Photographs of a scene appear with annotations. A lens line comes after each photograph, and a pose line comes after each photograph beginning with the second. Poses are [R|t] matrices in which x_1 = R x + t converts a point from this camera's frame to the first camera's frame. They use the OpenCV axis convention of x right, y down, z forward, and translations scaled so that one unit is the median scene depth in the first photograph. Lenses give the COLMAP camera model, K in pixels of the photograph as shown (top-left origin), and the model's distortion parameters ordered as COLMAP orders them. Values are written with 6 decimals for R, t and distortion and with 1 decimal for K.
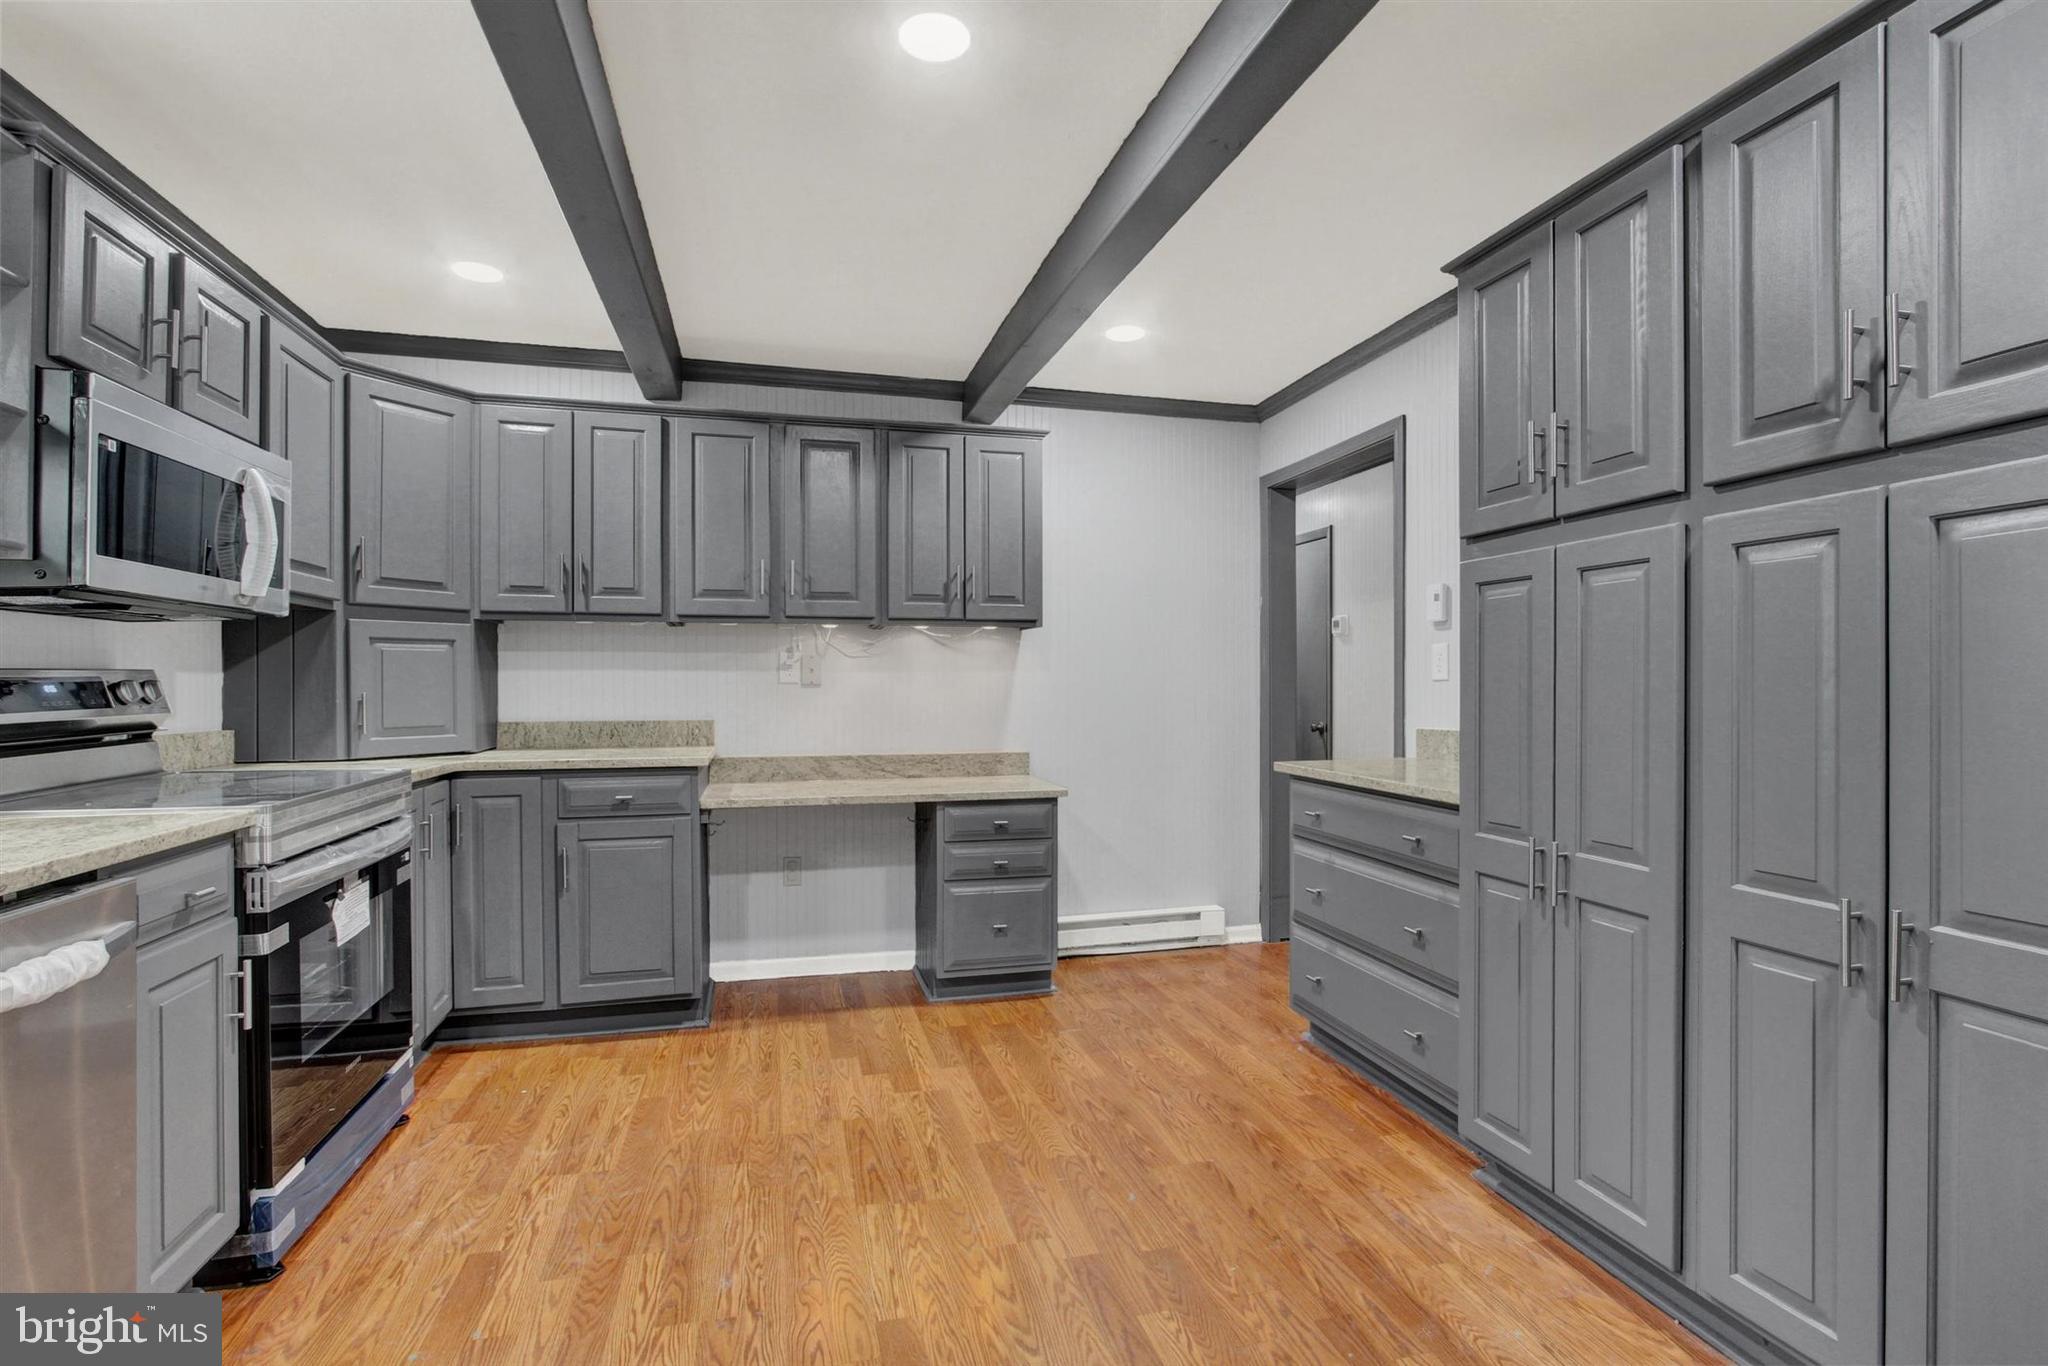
lens RADIAL K [[969.9, 0, 1029.5], [0, 969.9, 669.7], [0, 0, 1]] dist [-0.008101, -0.000462]
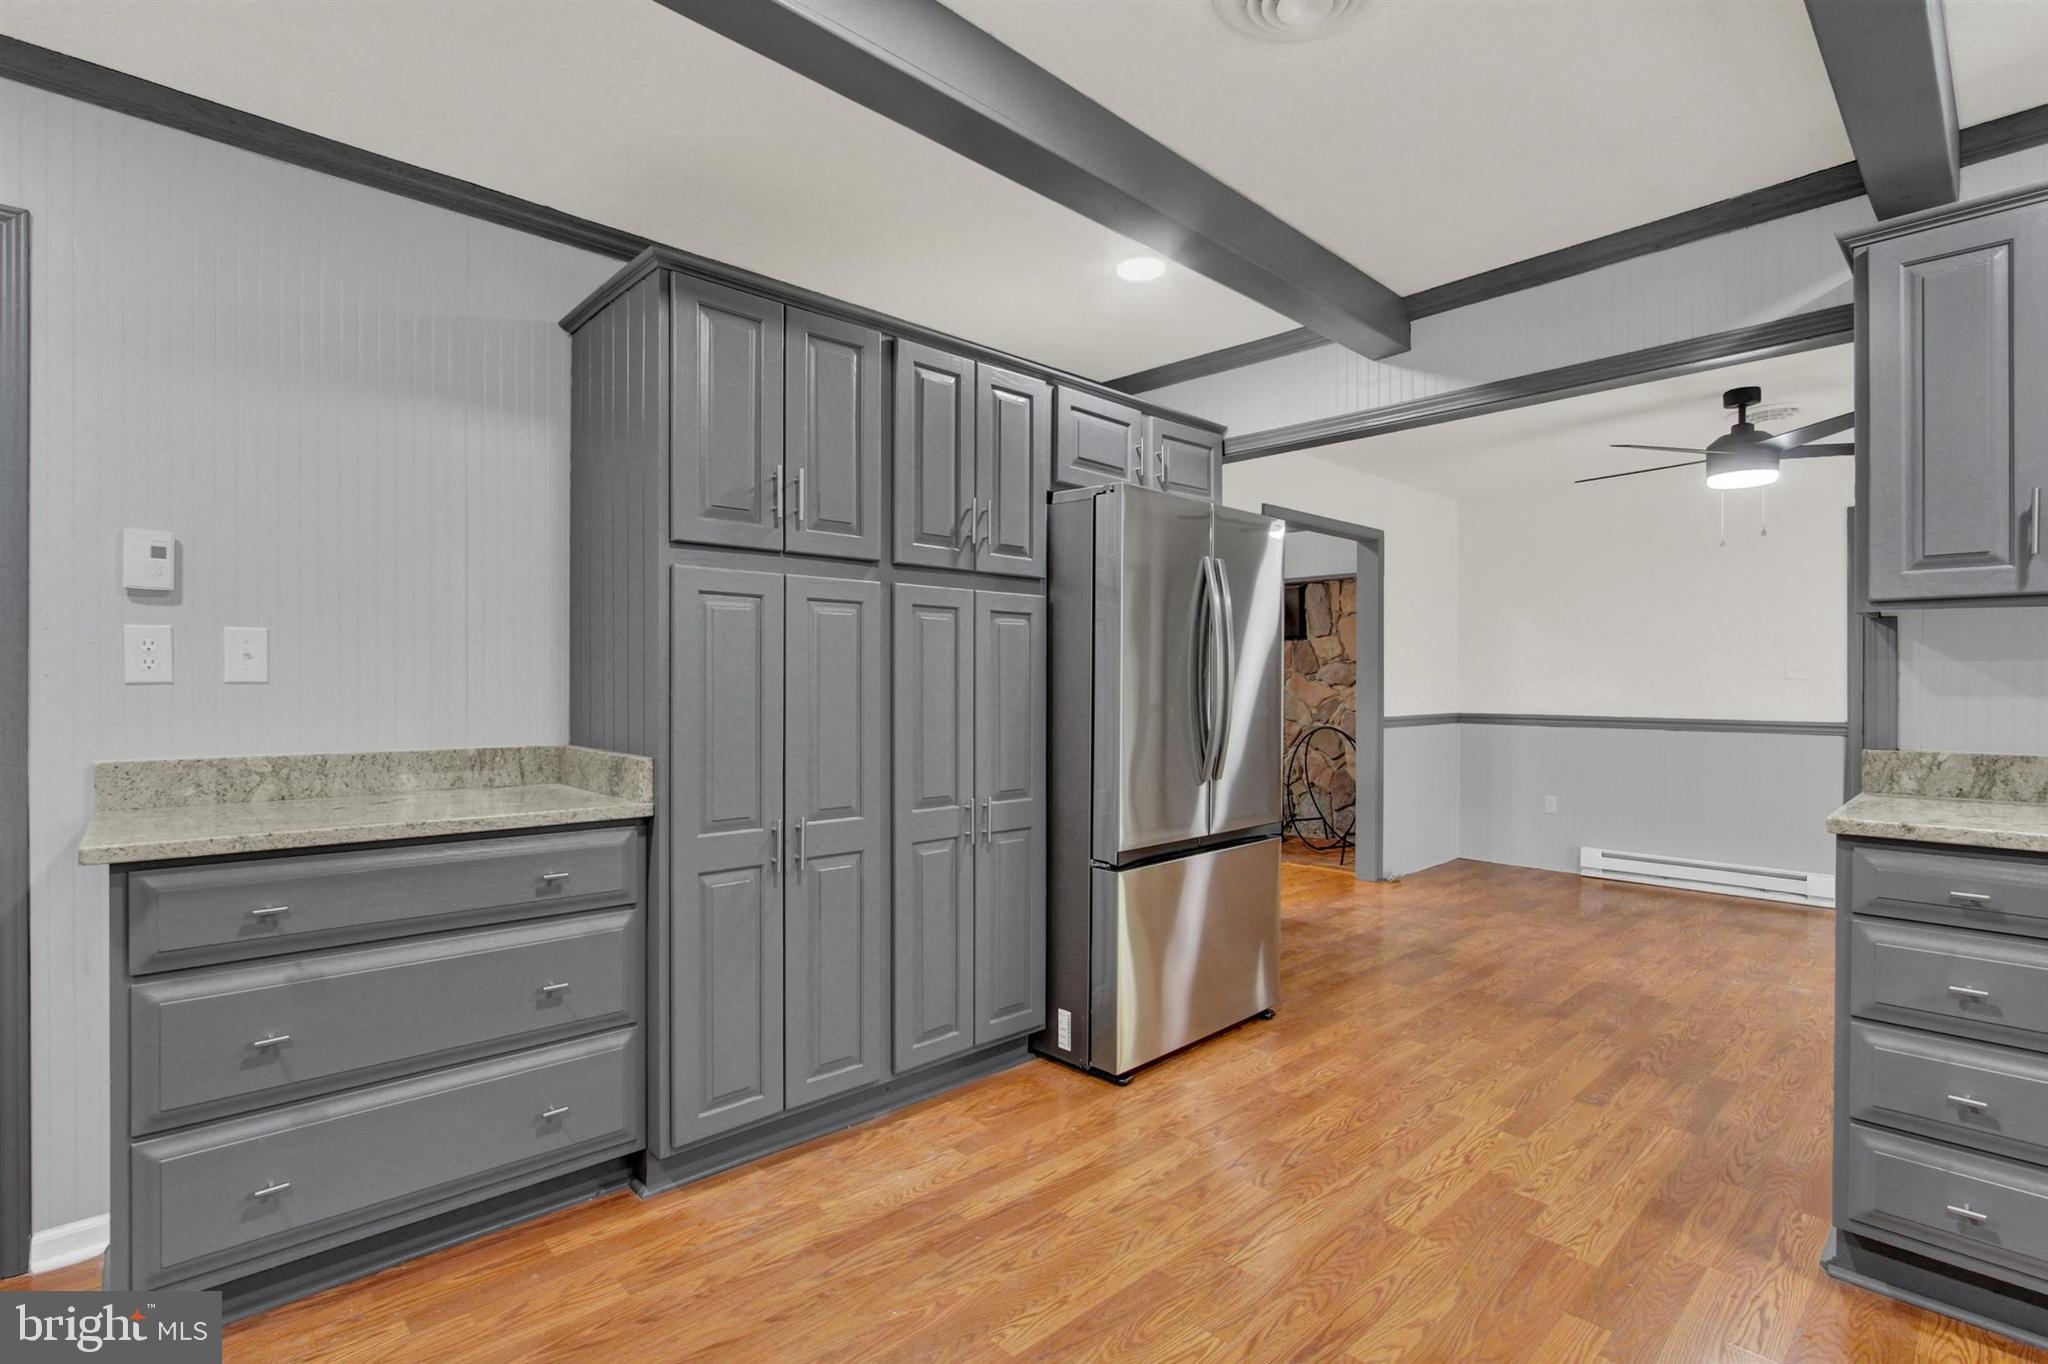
lens RADIAL K [[962.3, 0, 1024.0], [0, 962.3, 682.0], [0, 0, 1]] dist [-0.006689, 0.000114]
pose [[-0.475264, 0.001580, 0.879842, -0.399617], [-0.014573, 0.999847, -0.009667, 0.007688], [-0.879723, -0.017417, -0.475168, 0.799412]]
